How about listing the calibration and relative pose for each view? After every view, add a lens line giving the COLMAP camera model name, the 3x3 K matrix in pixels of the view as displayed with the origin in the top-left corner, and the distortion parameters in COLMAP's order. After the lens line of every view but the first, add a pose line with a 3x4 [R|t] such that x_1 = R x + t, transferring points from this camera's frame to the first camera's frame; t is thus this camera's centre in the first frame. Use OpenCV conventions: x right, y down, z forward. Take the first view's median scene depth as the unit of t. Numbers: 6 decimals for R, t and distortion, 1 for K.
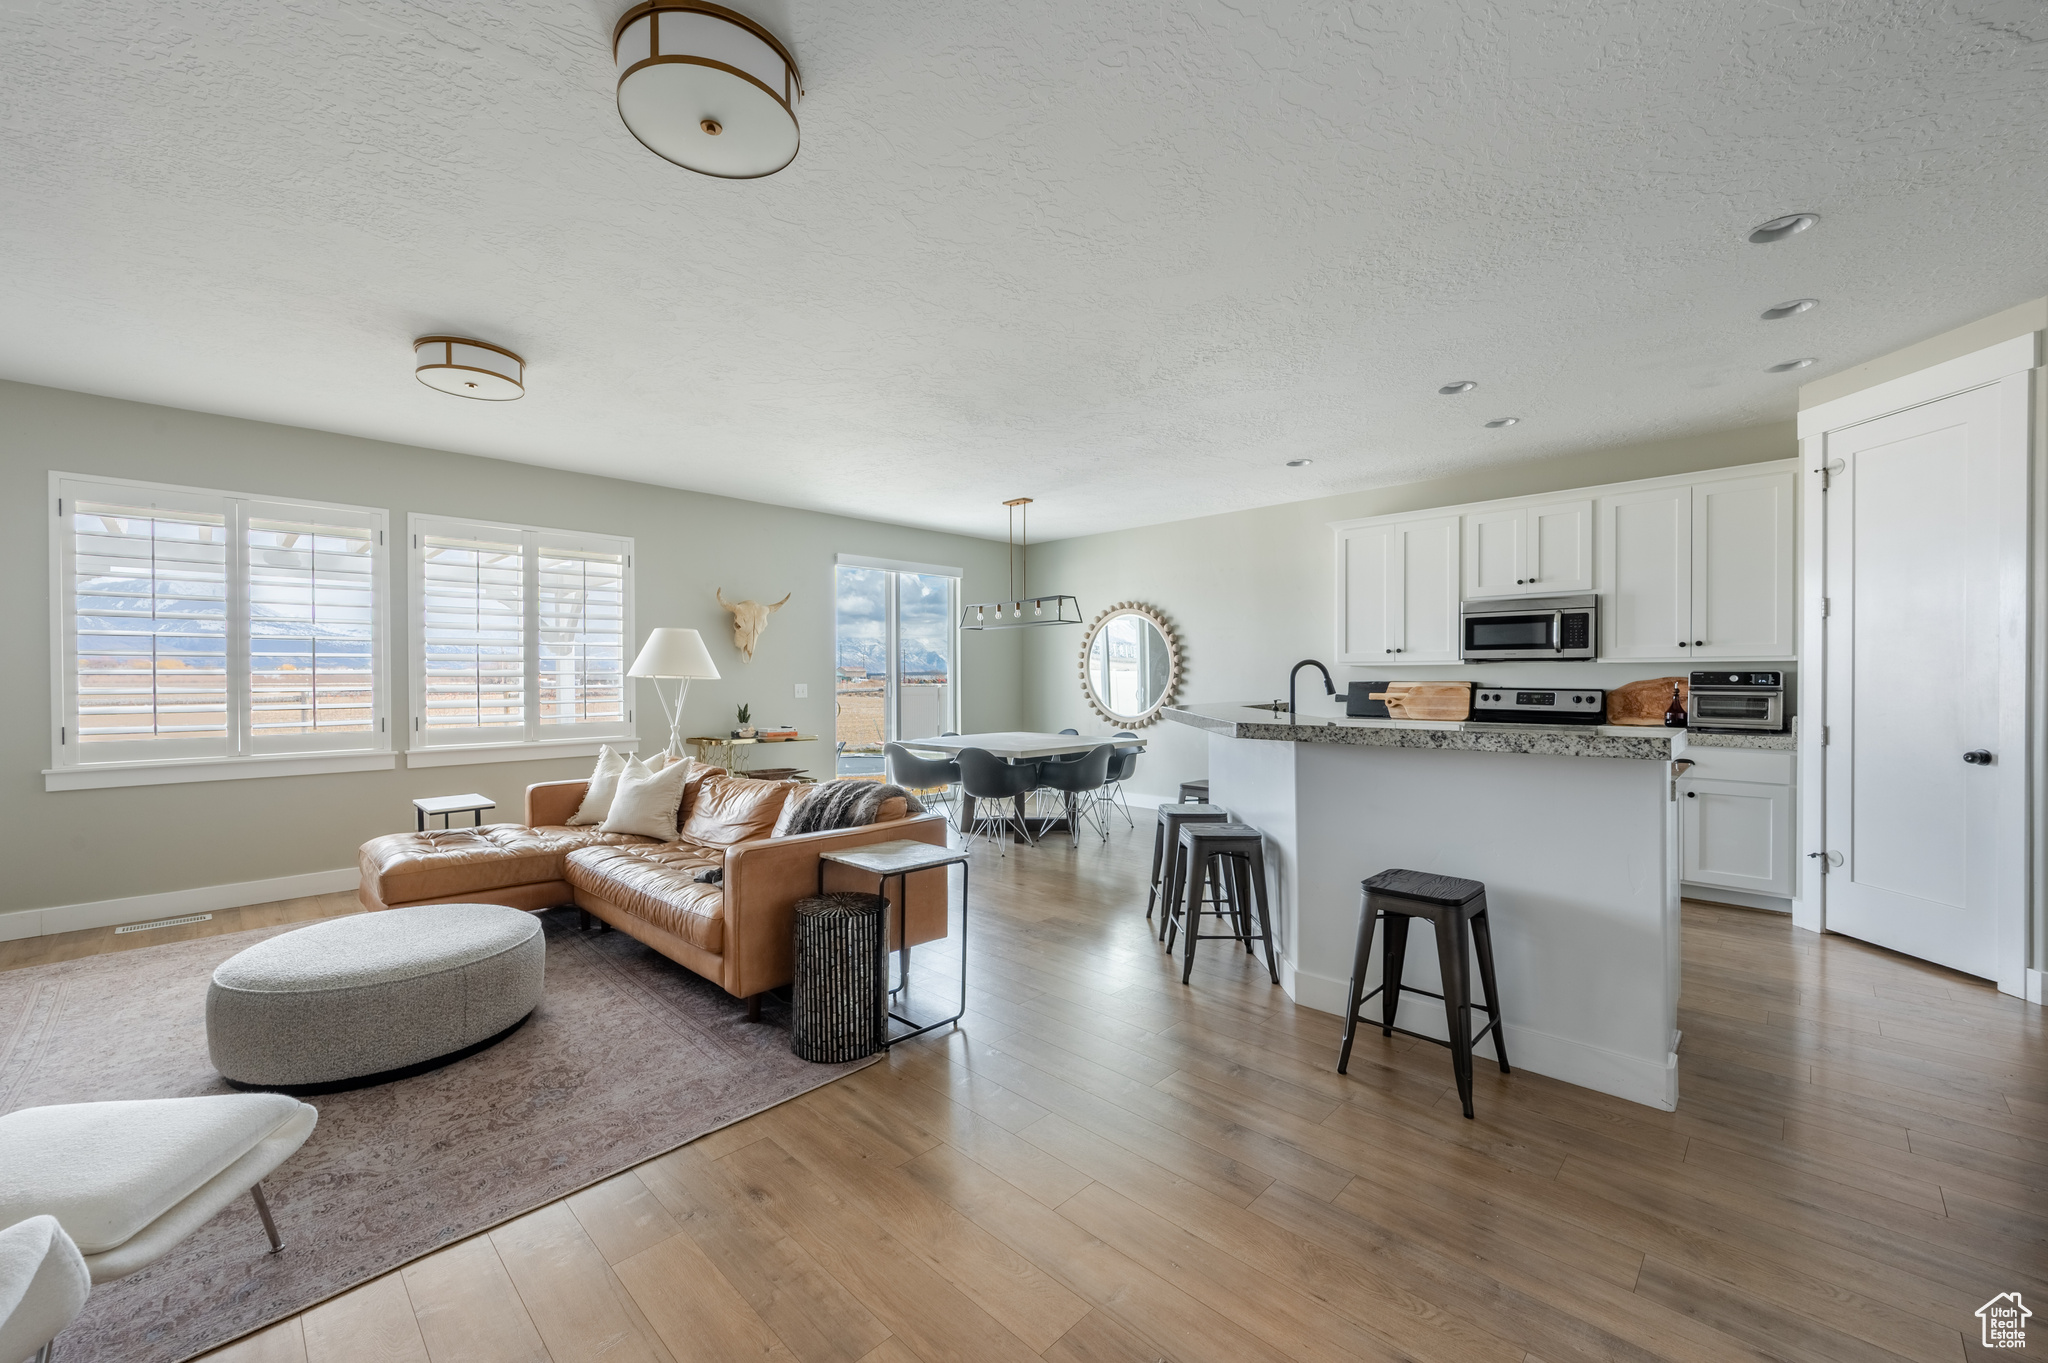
lens RADIAL K [[807.1, 0, 1024.0], [0, 807.1, 681.5], [0, 0, 1]] dist [-0.000526, -0.000070]
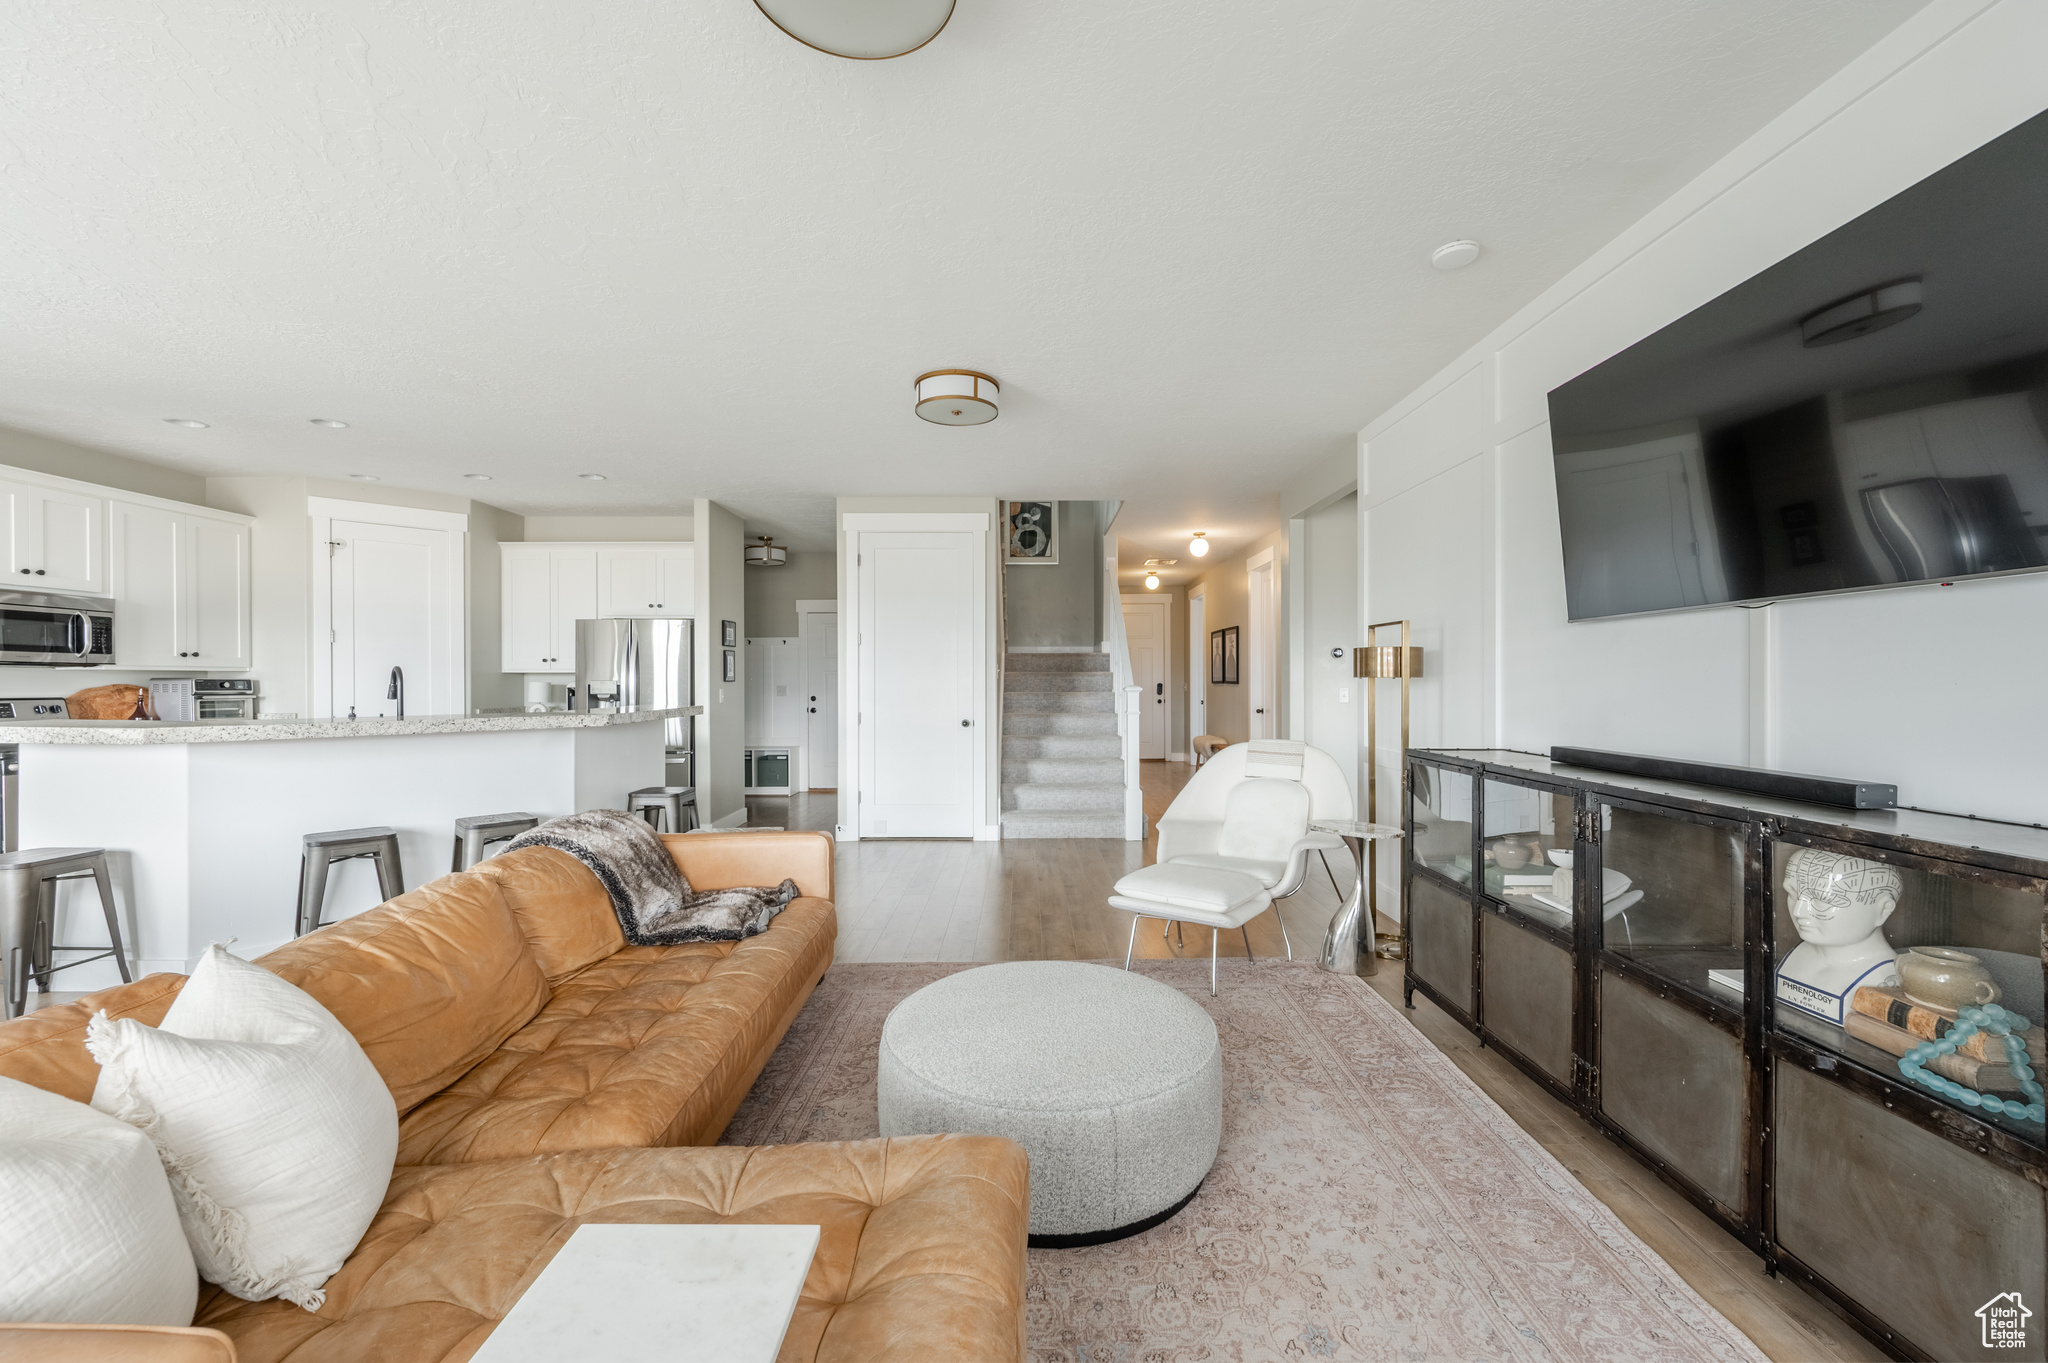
lens RADIAL K [[815.6, 0, 1023.7], [0, 815.6, 673.9], [0, 0, 1]] dist [-0.000254, 0.000024]
pose [[-0.690303, 0.009867, 0.723453, -0.864859], [0.008548, 0.999948, -0.005481, -0.003312], [-0.723470, 0.002400, -0.690352, 1.006737]]
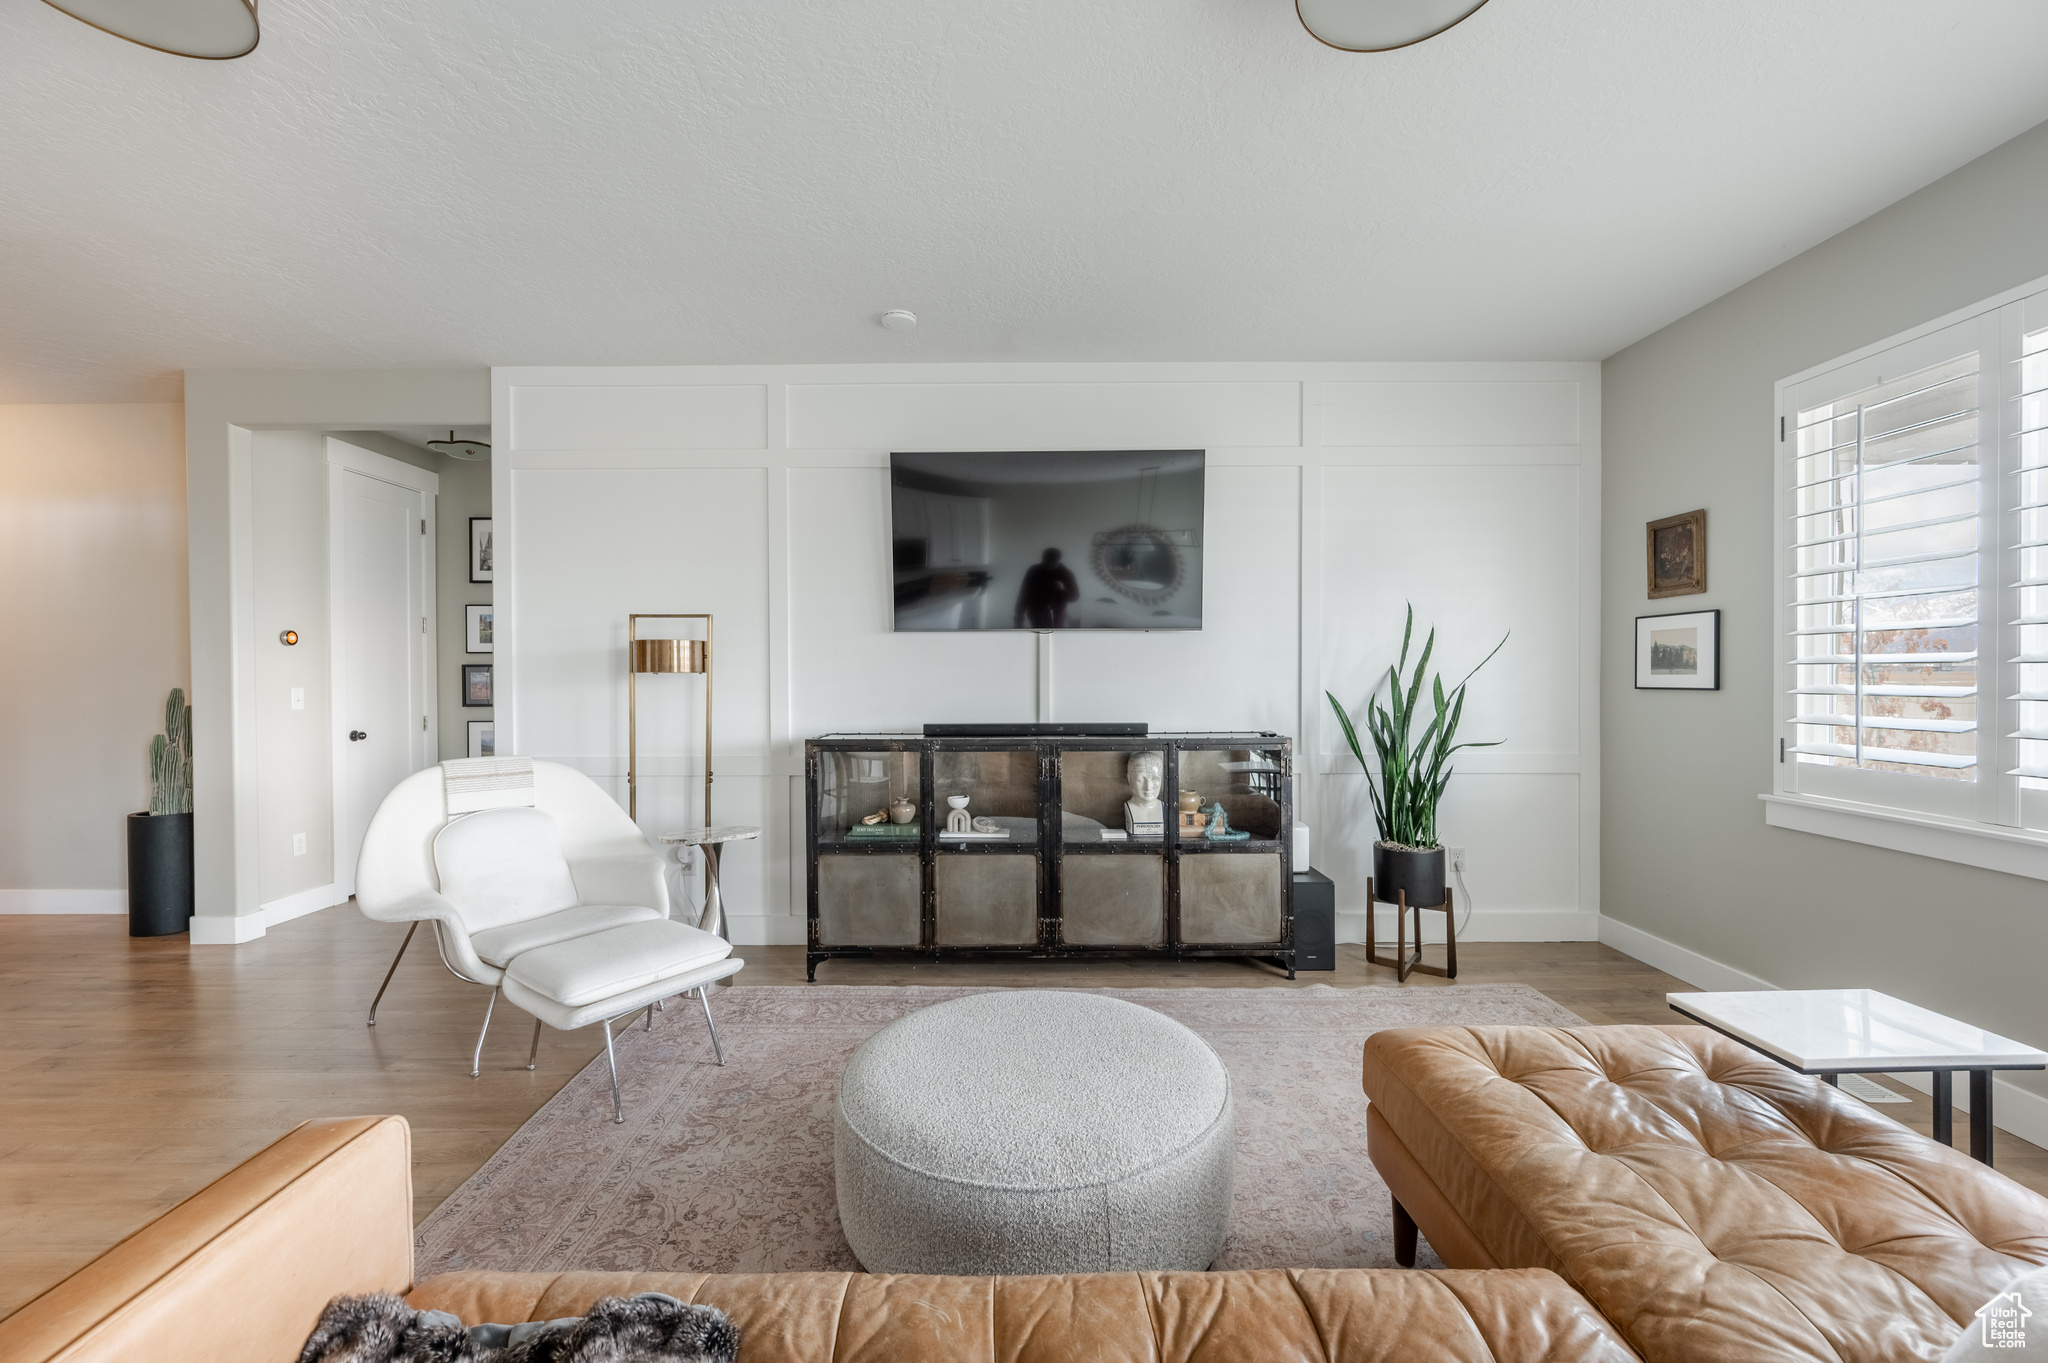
lens RADIAL K [[807.1, 0, 1024.0], [0, 807.1, 681.5], [0, 0, 1]] dist [-0.000526, -0.000070]
pose [[-0.717093, 0.008367, -0.696927, -0.201980], [0.000233, 0.999931, 0.011764, -0.001764], [0.696977, 0.008274, -0.717046, 0.948326]]
